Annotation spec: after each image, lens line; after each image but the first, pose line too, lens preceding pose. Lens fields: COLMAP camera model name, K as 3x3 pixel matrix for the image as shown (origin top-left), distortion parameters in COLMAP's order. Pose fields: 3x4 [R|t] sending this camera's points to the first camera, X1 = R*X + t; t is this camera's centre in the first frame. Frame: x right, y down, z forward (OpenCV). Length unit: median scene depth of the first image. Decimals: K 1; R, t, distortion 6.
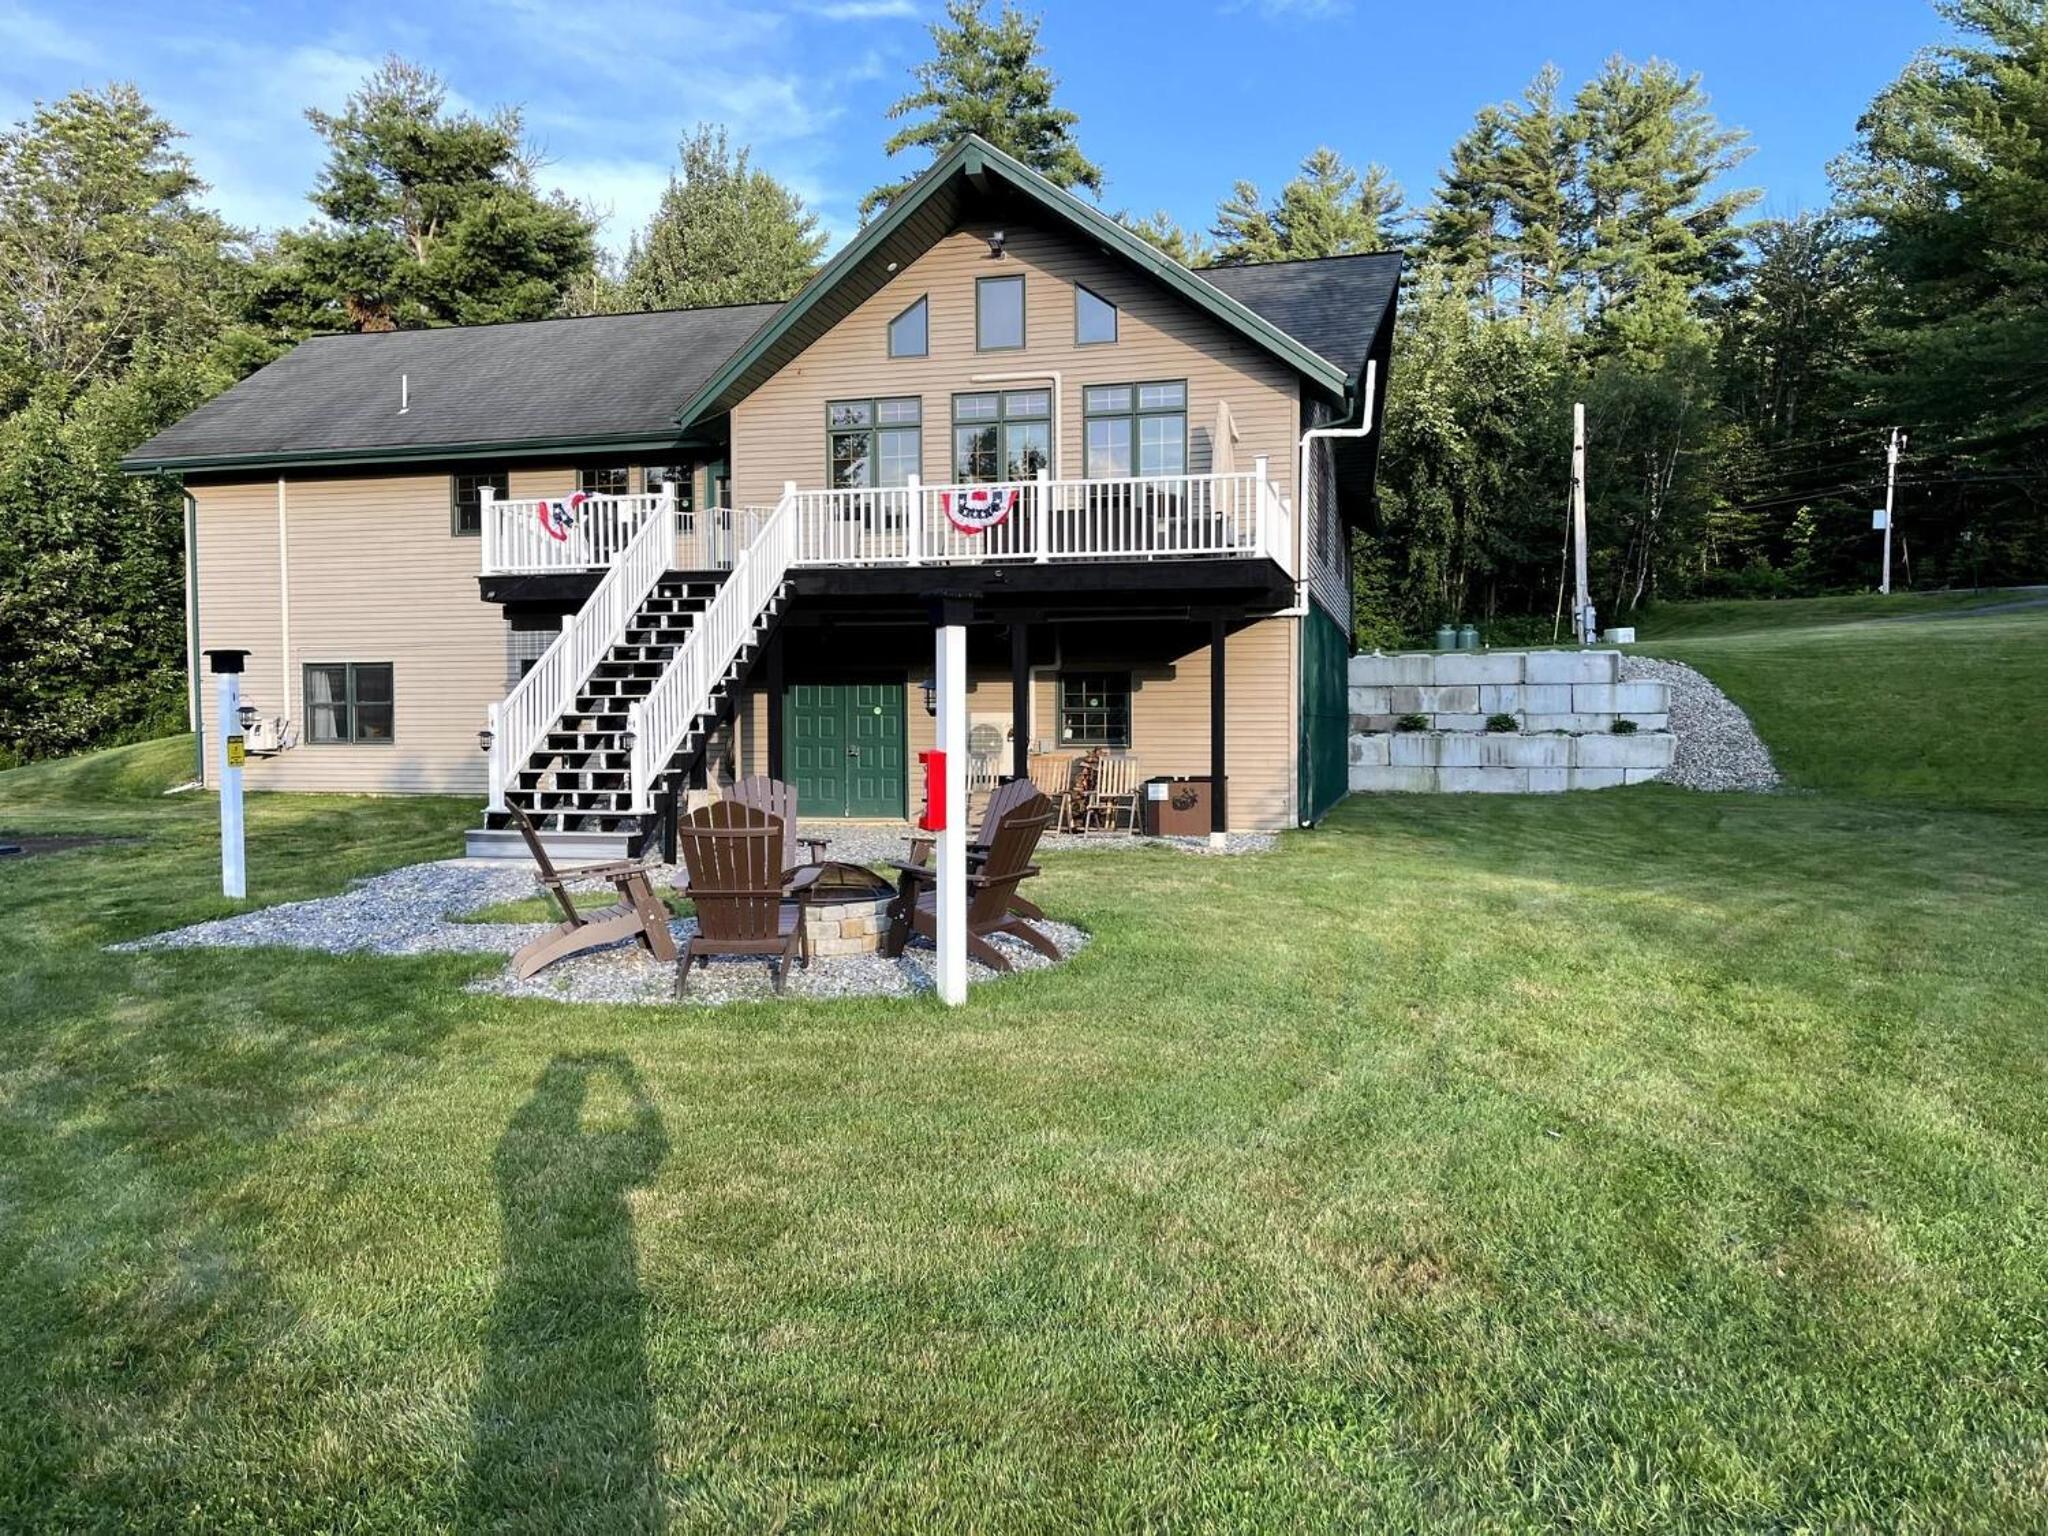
lens RADIAL K [[1623.2, 0, 1079.5], [0, 1623.2, 789.6], [0, 0, 1]] dist [0.052891, -0.048402]
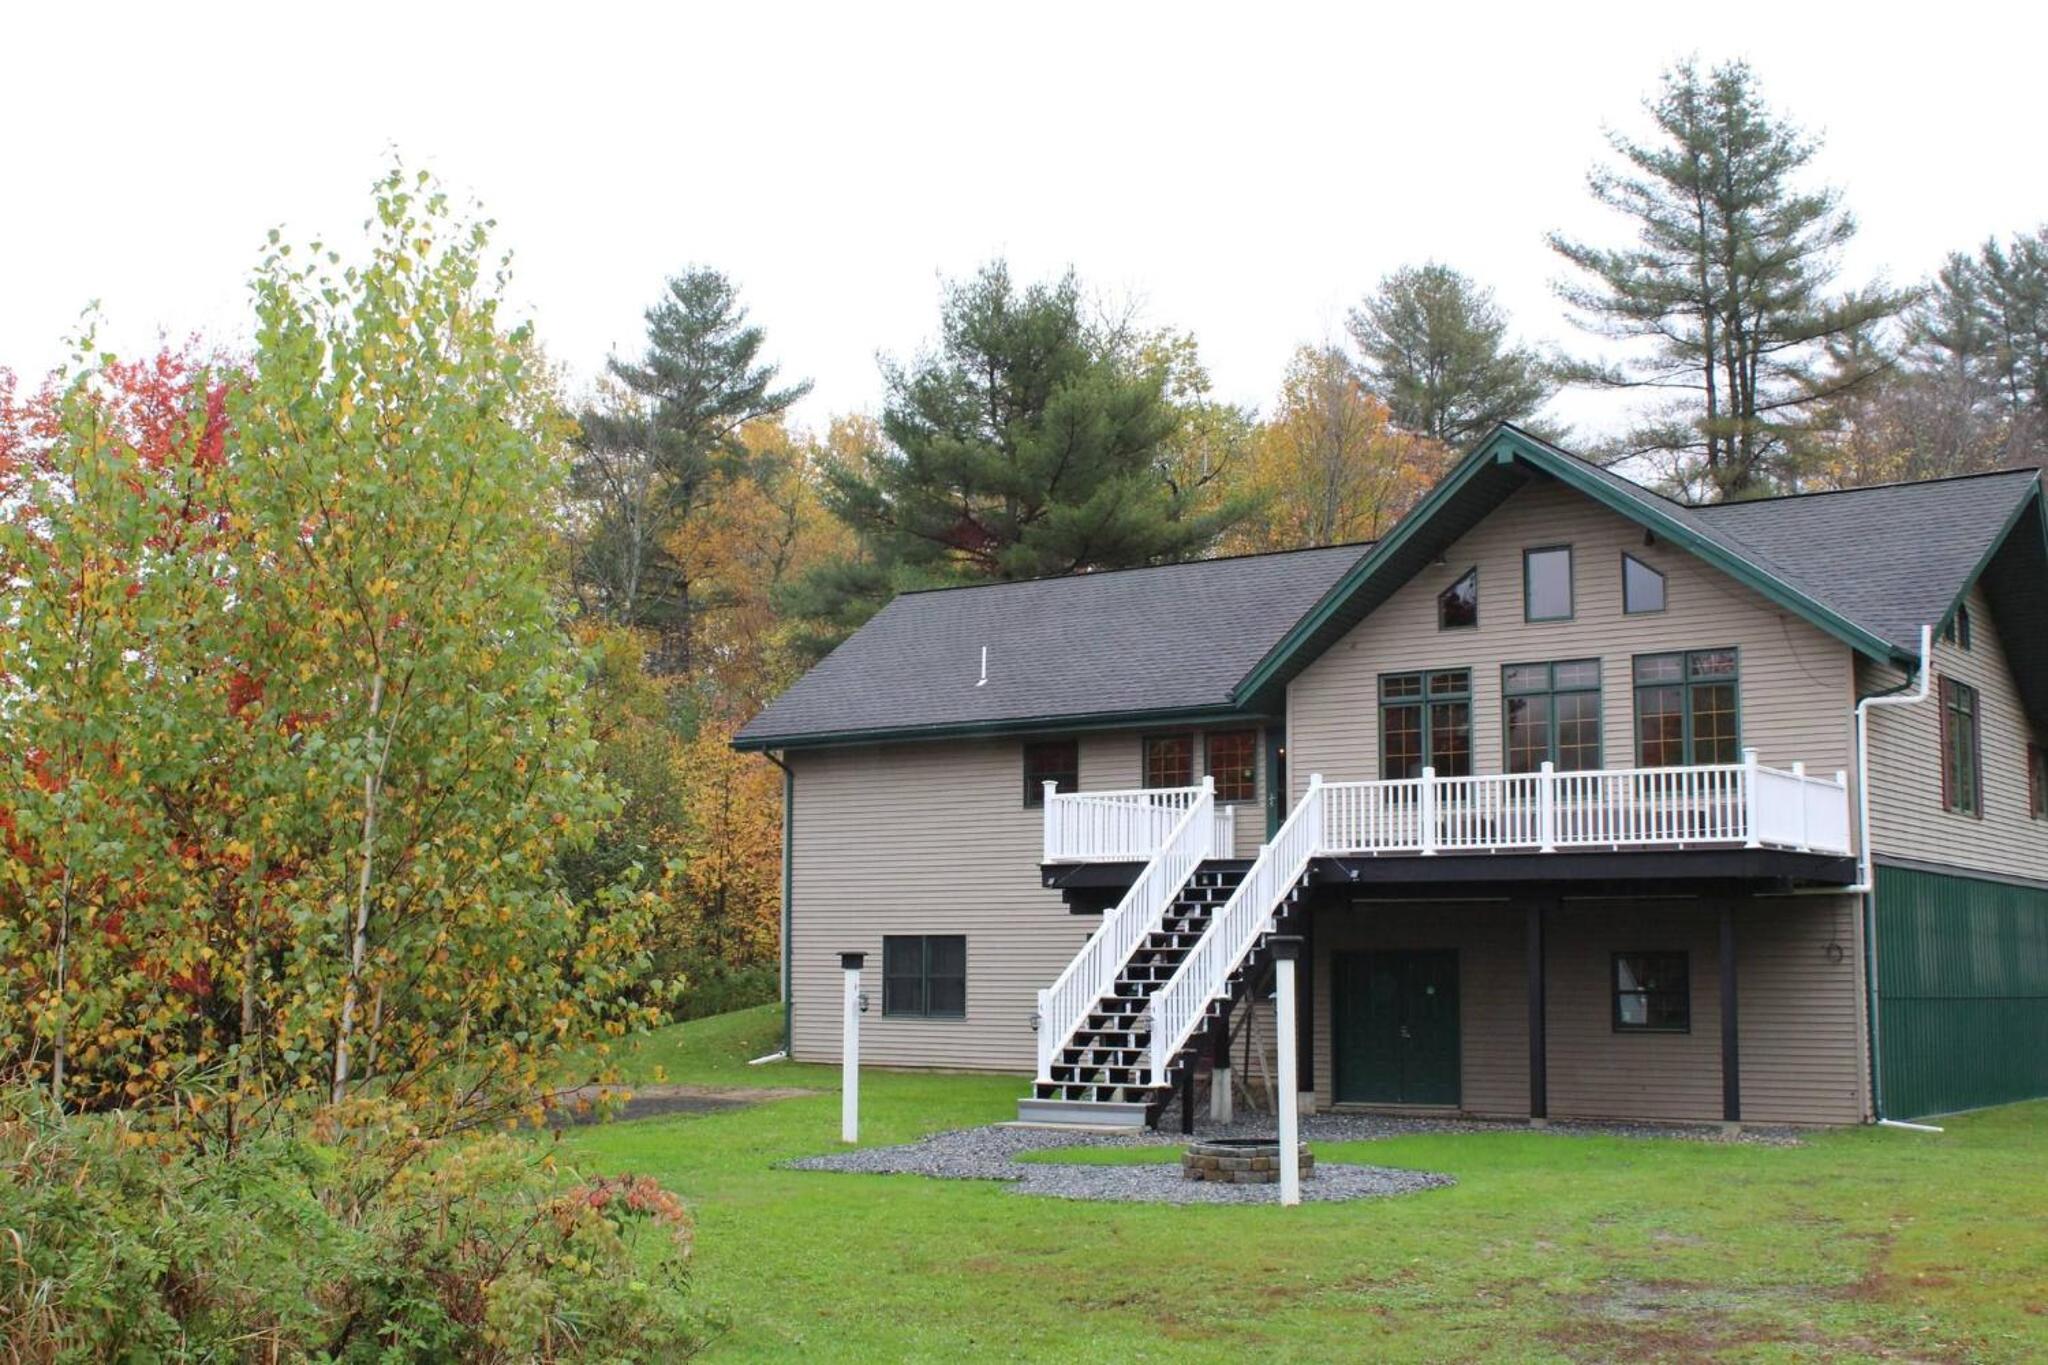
lens RADIAL K [[2364.8, 0, 1026.1], [0, 2364.8, 695.2], [0, 0, 1]] dist [-0.084800, 0.000000]
pose [[0.931365, -0.035144, -0.362388, 0.201186], [-0.025003, 0.986807, -0.159959, 0.008298], [0.363228, 0.158041, 0.918198, -0.472902]]
